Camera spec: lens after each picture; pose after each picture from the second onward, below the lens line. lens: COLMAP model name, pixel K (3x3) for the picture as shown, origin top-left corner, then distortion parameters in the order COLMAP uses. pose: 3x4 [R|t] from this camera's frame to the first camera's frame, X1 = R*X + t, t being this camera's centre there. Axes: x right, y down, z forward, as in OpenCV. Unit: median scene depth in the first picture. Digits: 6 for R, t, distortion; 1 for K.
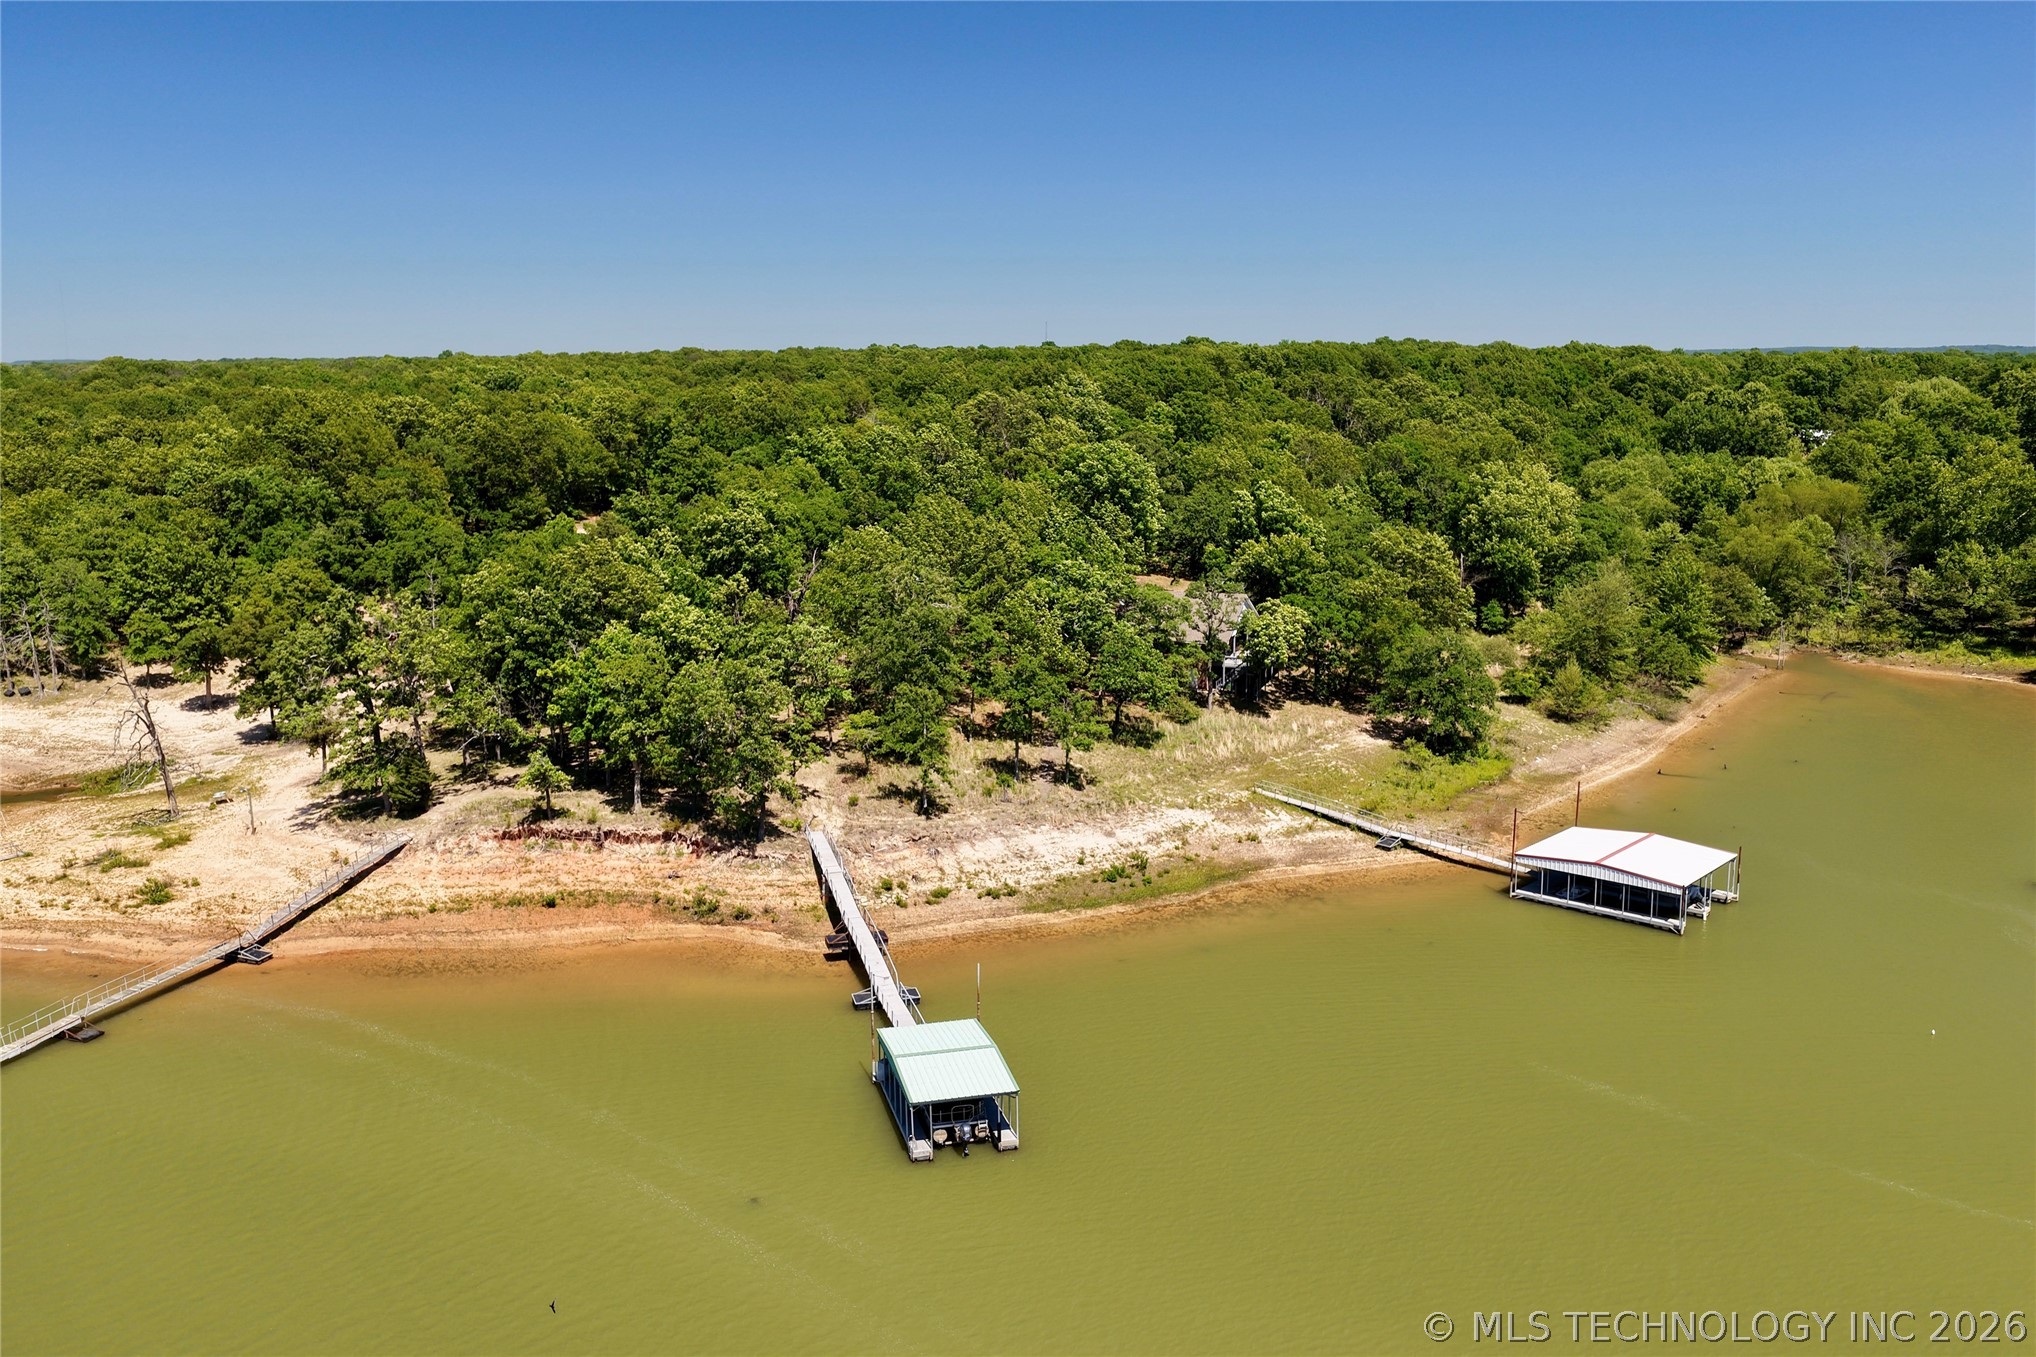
lens RADIAL K [[1680.9, 0, 1013.7], [0, 1680.9, 677.7], [0, 0, 1]] dist [-0.014980, 0.037185]
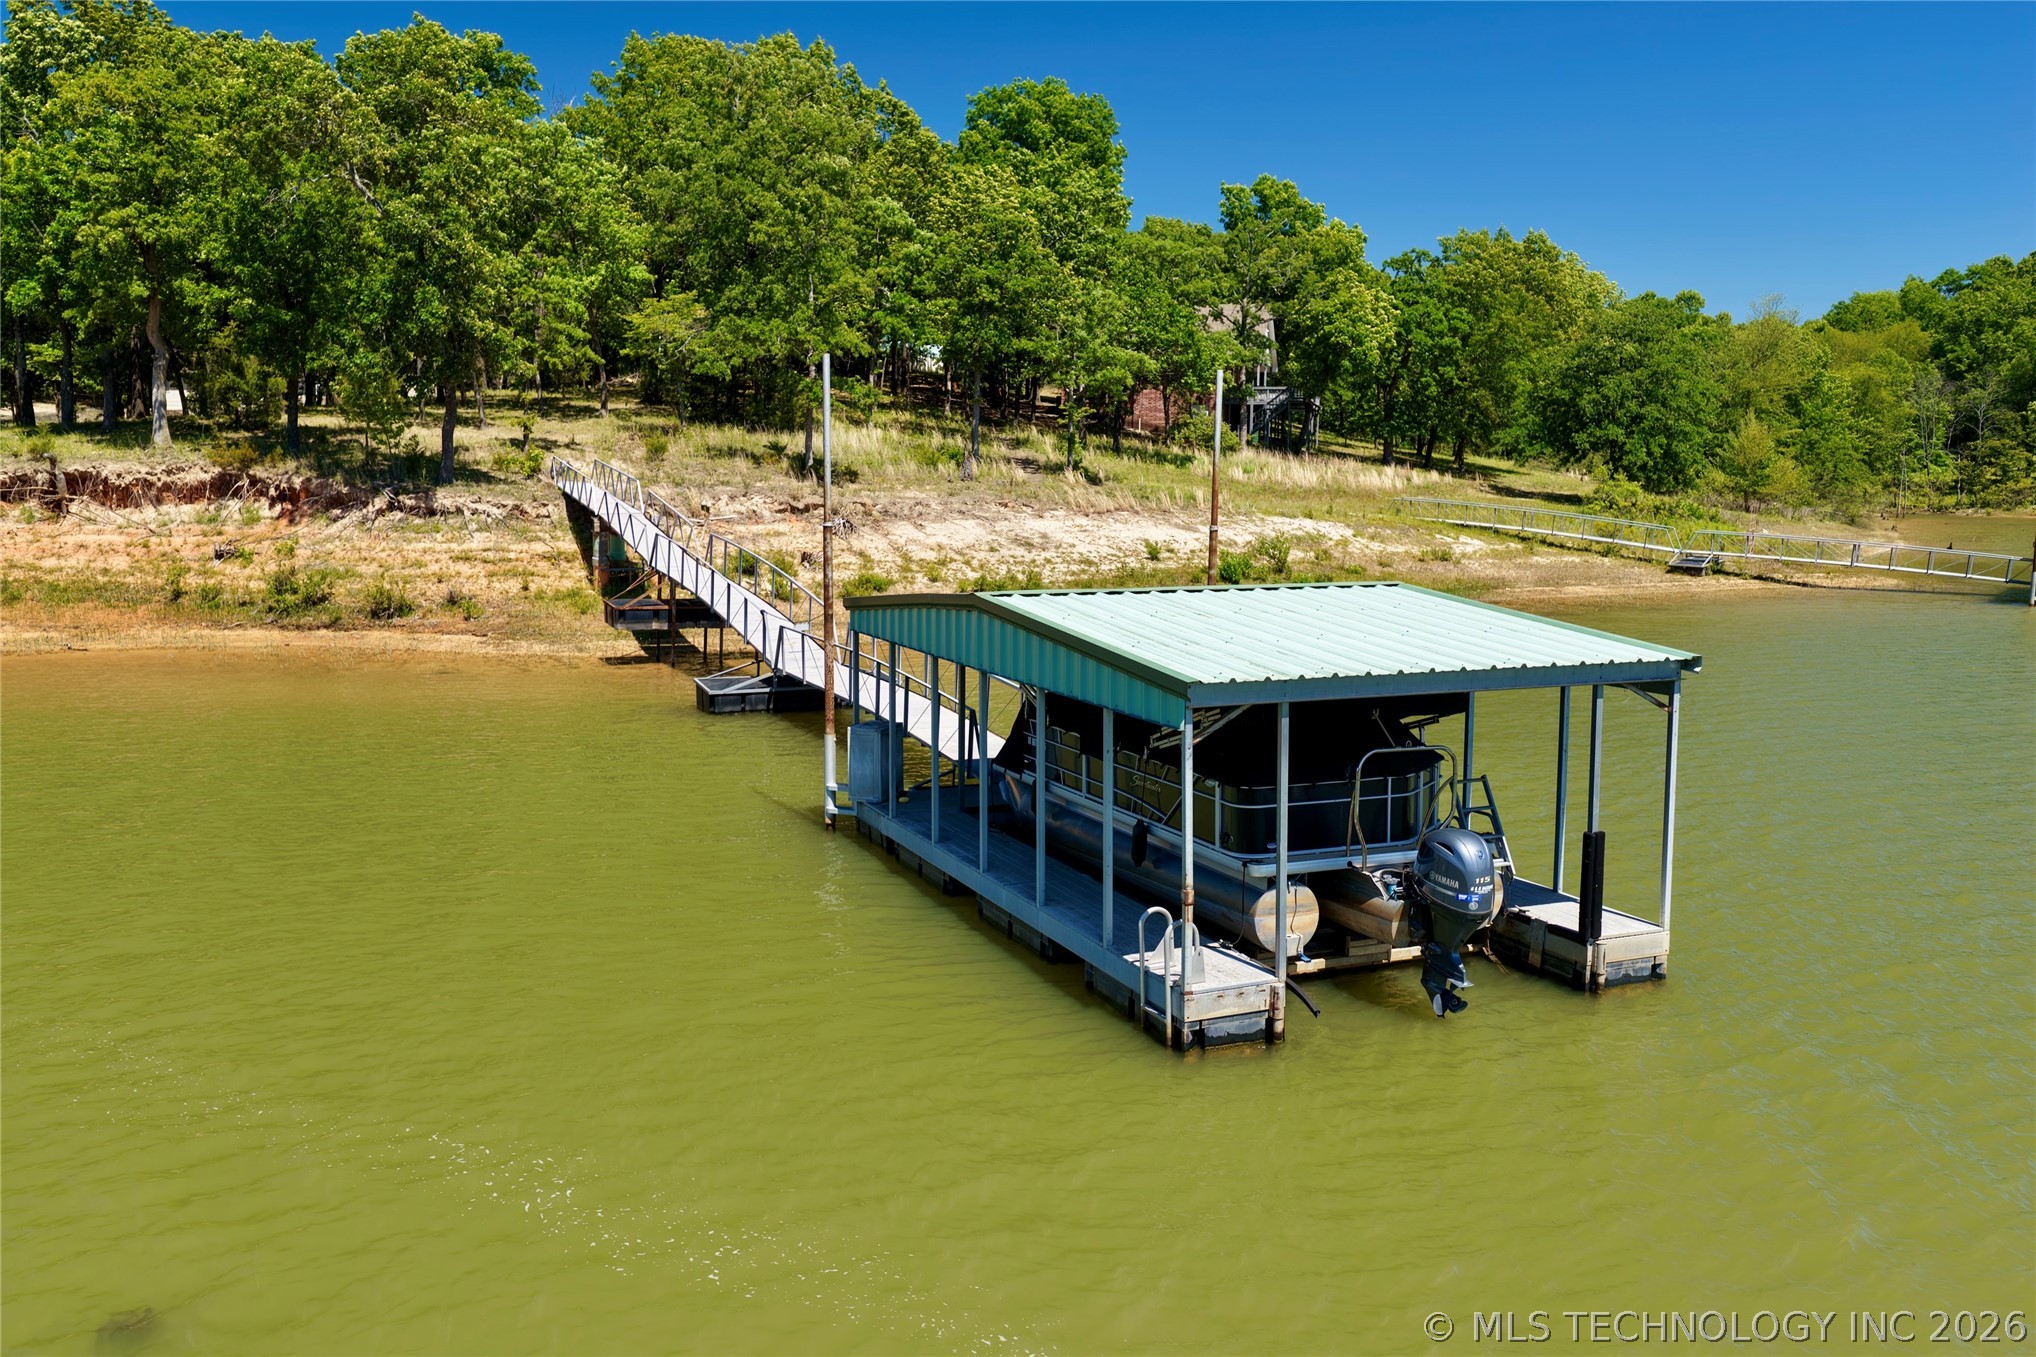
lens RADIAL K [[1680.9, 0, 1022.4], [0, 1680.9, 674.8], [0, 0, 1]] dist [-0.014980, 0.037185]
pose [[0.988725, -0.002263, 0.149725, -0.068551], [0.010761, 0.998374, -0.055973, 0.173150], [-0.149354, 0.056953, 0.987142, 0.554795]]
